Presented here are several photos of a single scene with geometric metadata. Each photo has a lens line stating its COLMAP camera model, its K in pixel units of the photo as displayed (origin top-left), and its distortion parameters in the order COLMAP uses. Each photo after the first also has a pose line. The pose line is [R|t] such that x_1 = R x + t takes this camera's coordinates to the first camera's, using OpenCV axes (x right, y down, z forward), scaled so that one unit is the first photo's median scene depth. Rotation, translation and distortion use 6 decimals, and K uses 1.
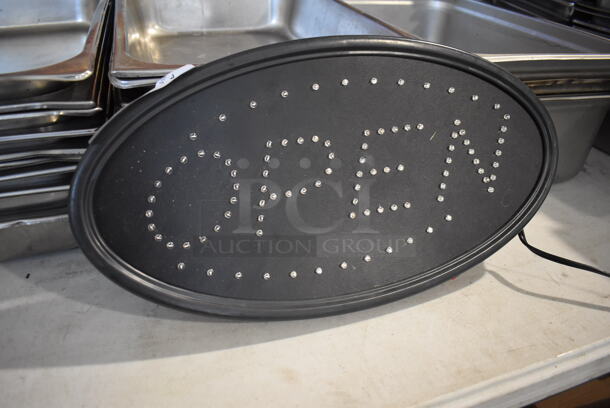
lens RADIAL K [[459.3, 0, 305.0], [0, 459.3, 204.0], [0, 0, 1]] dist [-0.079800, 0.006854]
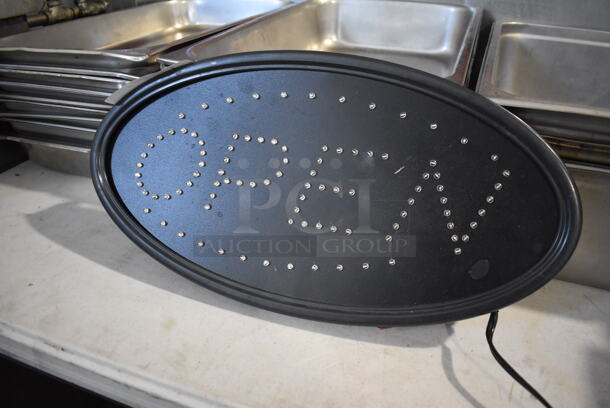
lens RADIAL K [[459.3, 0, 305.0], [0, 459.3, 204.0], [0, 0, 1]] dist [-0.079800, 0.006854]
pose [[0.779363, 0.285148, -0.557928, 0.732611], [-0.309301, 0.949475, 0.053202, -0.082514], [0.544909, 0.131104, 0.828182, 0.159071]]
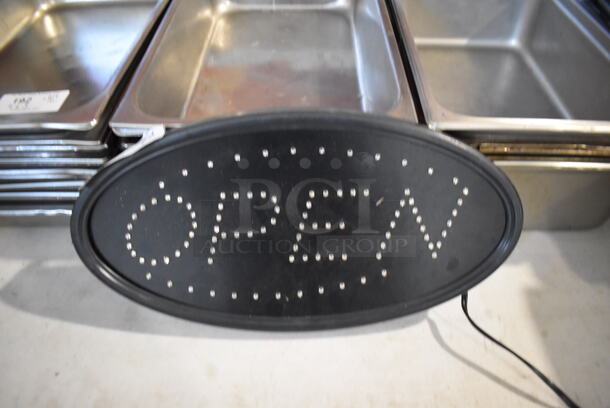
lens RADIAL K [[479.6, 0, 304.0], [0, 479.6, 197.4], [0, 0, 1]] dist [-0.086598, 0.003214]
pose [[0.944662, 0.193394, -0.264975, 0.451448], [-0.132247, 0.963709, 0.231898, -0.437973], [0.300207, -0.184023, 0.935955, -0.123778]]
